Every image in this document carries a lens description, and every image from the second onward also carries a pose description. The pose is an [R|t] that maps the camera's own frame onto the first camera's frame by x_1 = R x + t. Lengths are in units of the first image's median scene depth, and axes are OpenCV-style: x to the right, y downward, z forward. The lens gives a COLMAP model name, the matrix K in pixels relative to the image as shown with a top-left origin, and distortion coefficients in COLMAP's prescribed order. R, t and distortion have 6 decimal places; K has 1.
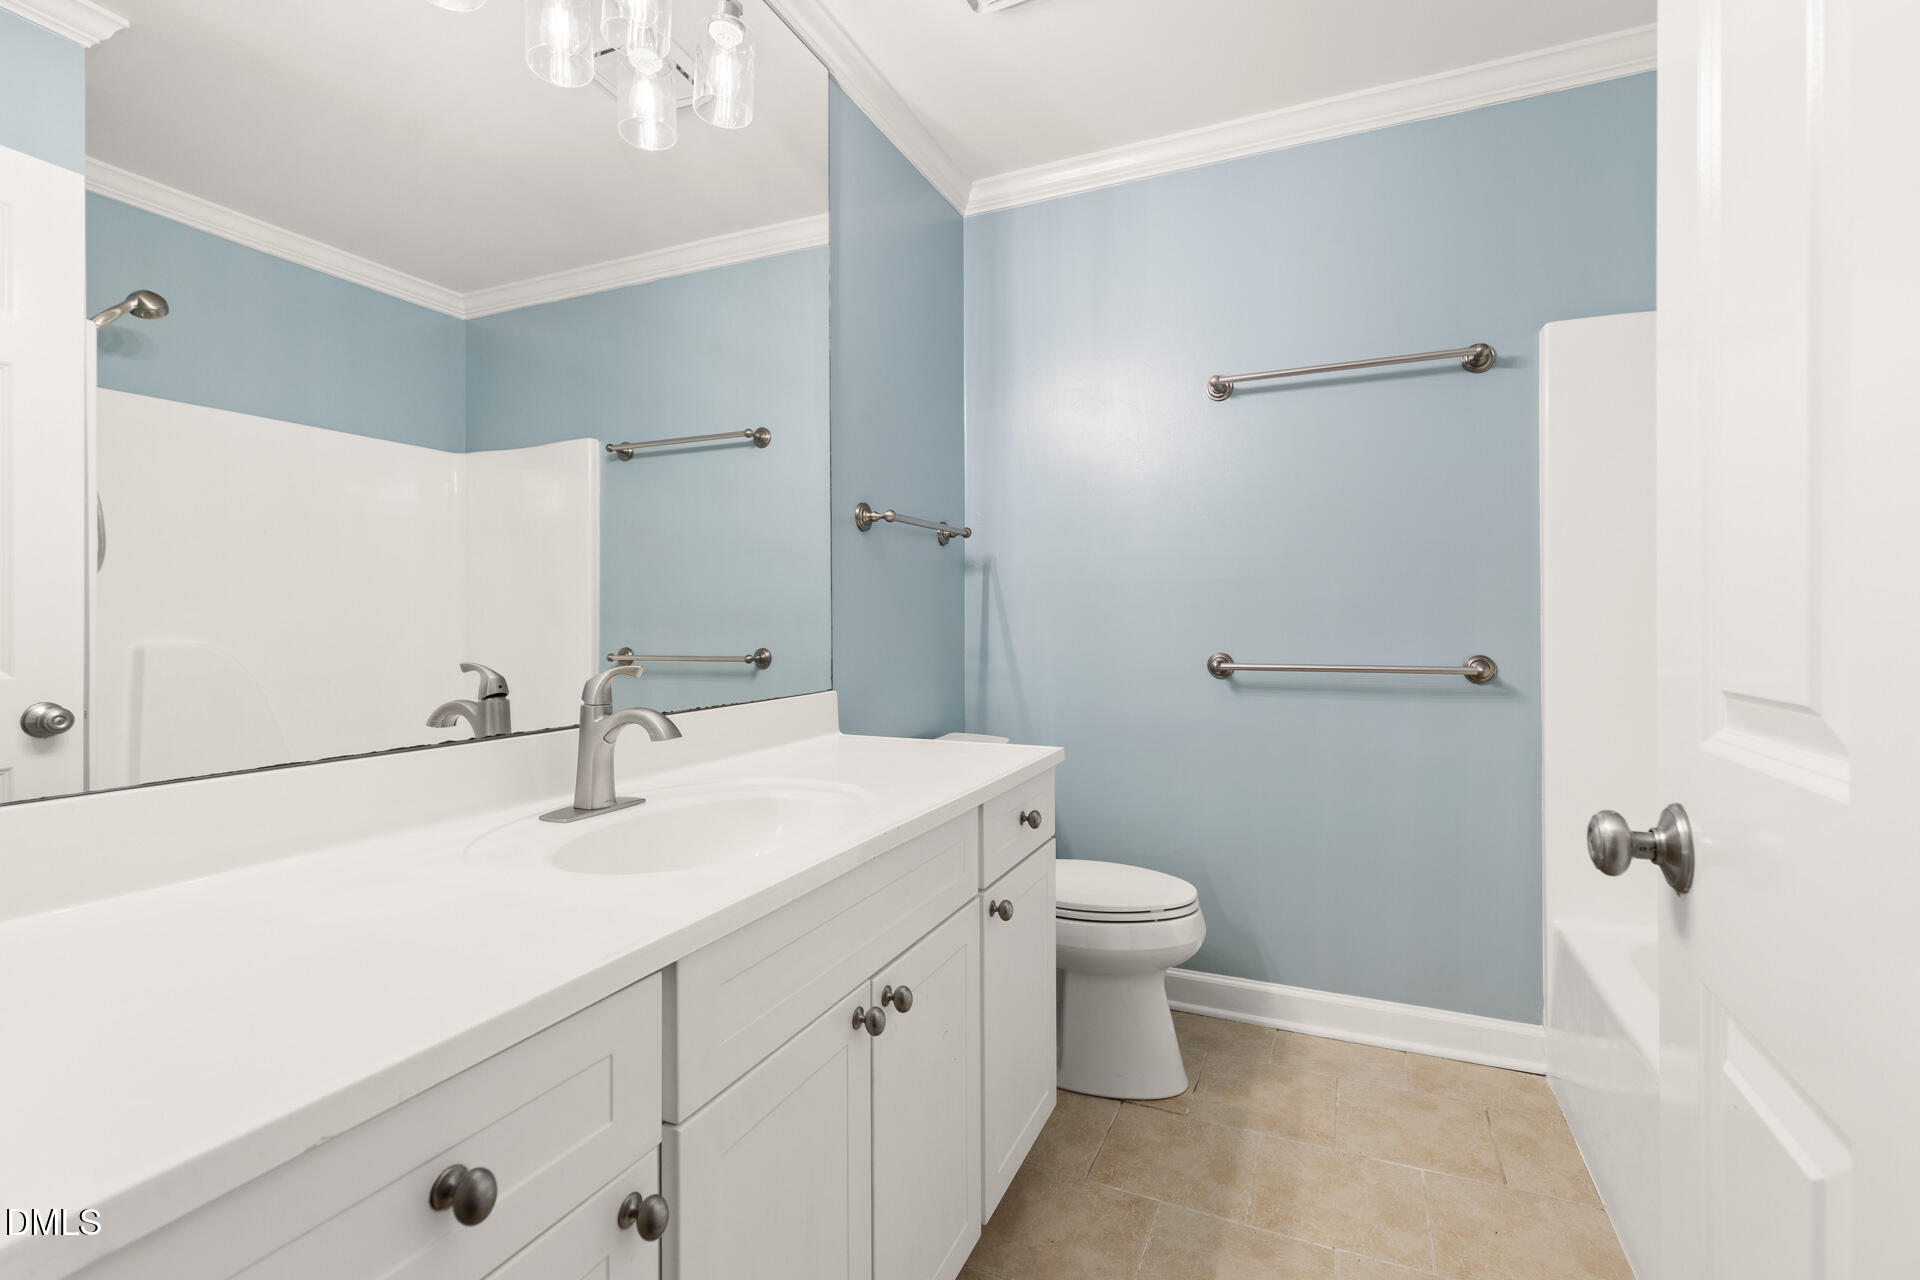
lens RADIAL K [[840.2, 0, 977.9], [0, 840.2, 610.4], [0, 0, 1]] dist [-0.011281, 0.000069]
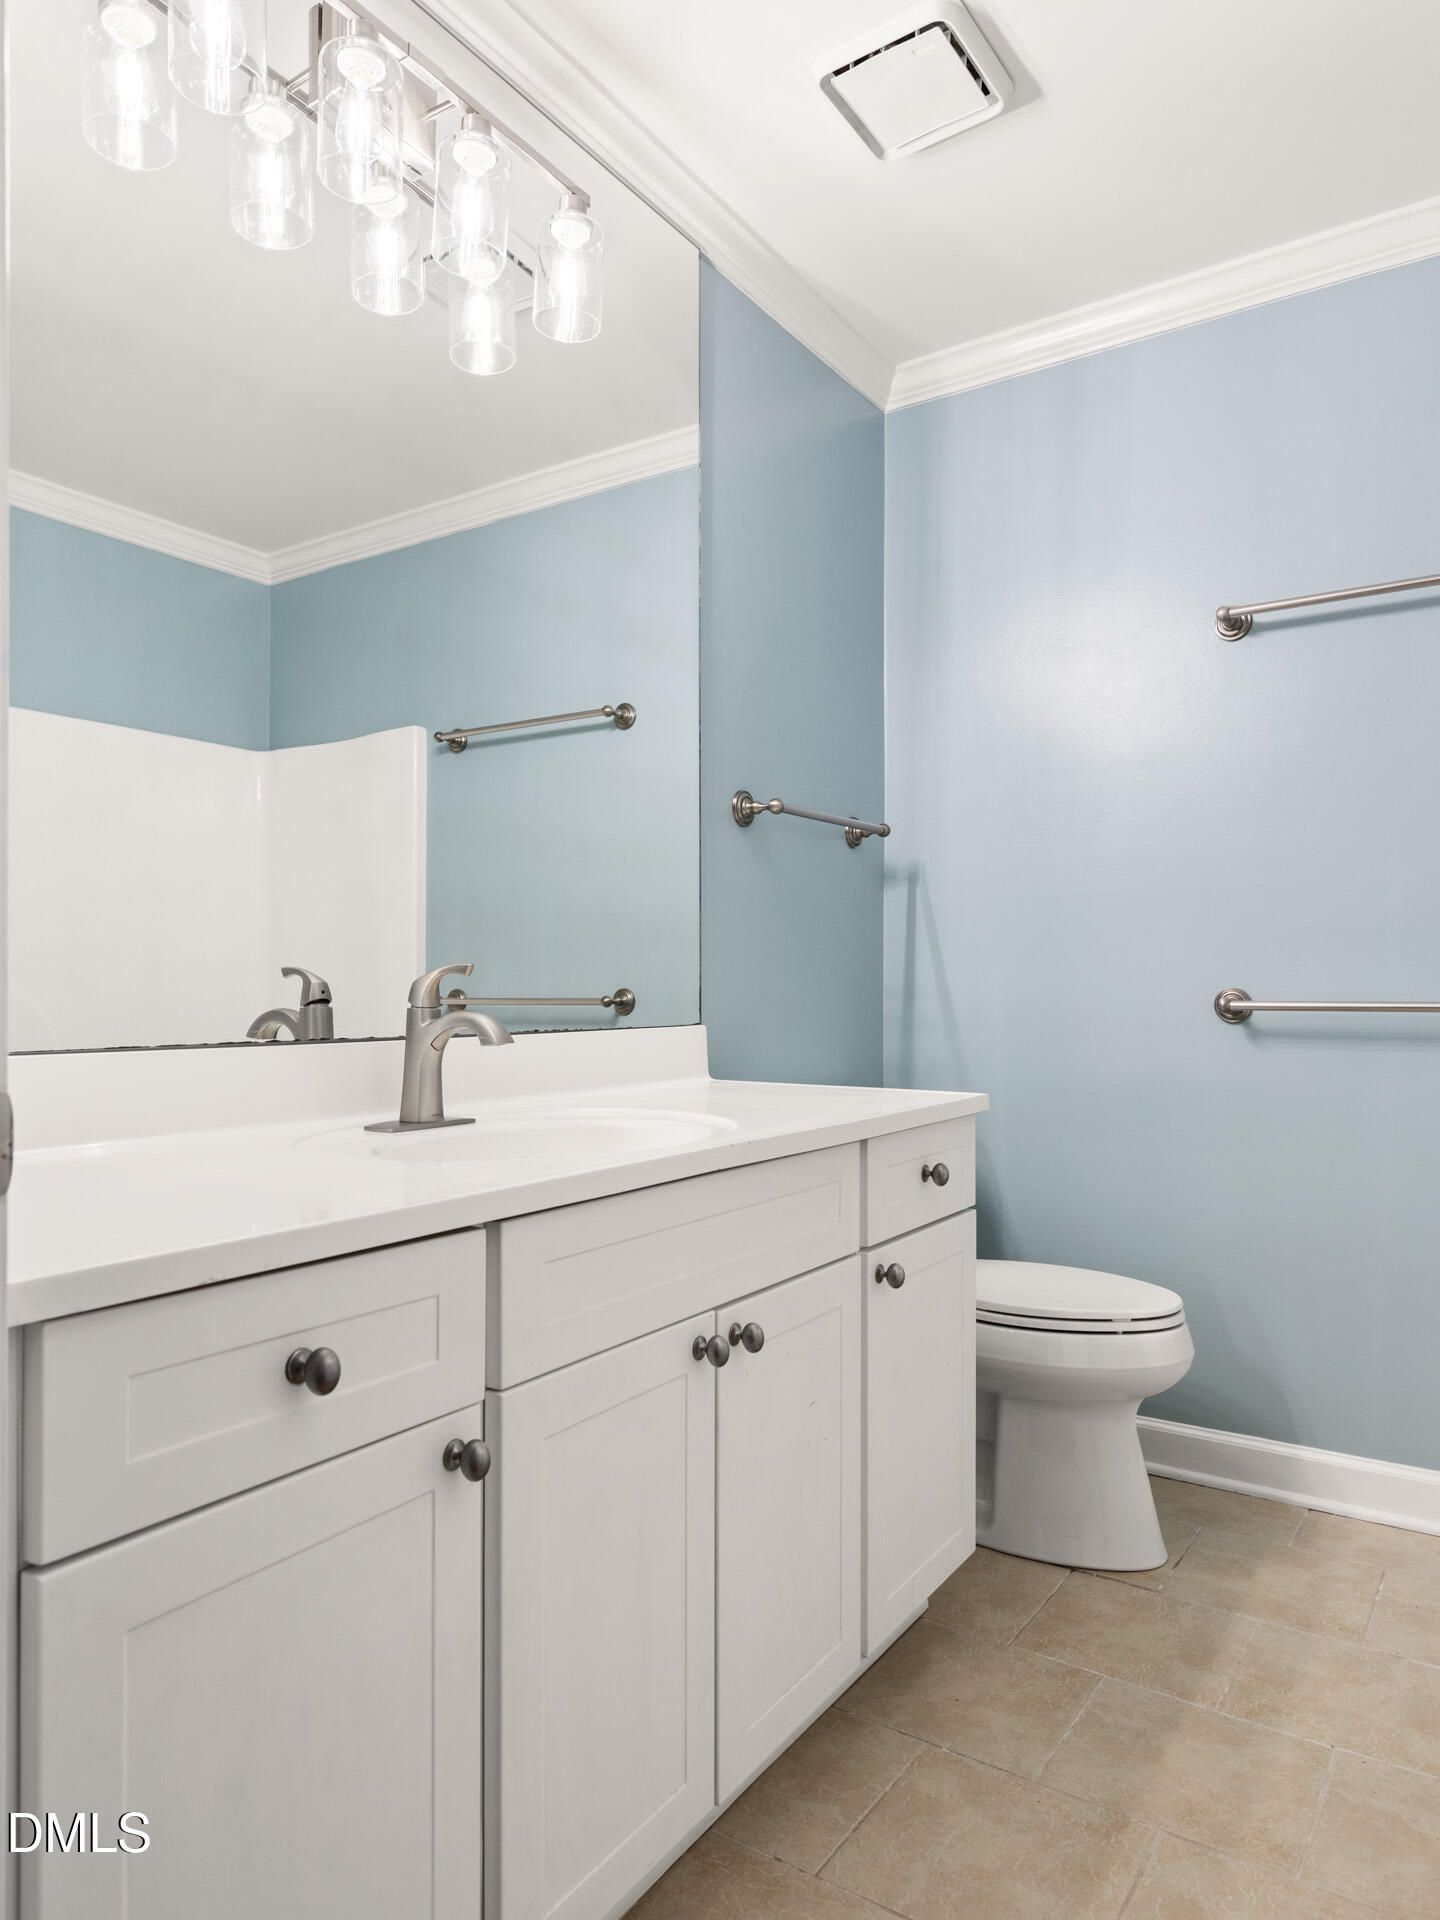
lens RADIAL K [[1220.3, 0, 720.0], [0, 1220.3, 960.0], [0, 0, 1]] dist [-0.020116, 0.000212]
pose [[0.982743, 0.000845, -0.184976, 0.058820], [-0.002296, 0.999968, -0.007629, 0.042821], [0.184963, 0.007922, 0.982713, -0.134869]]
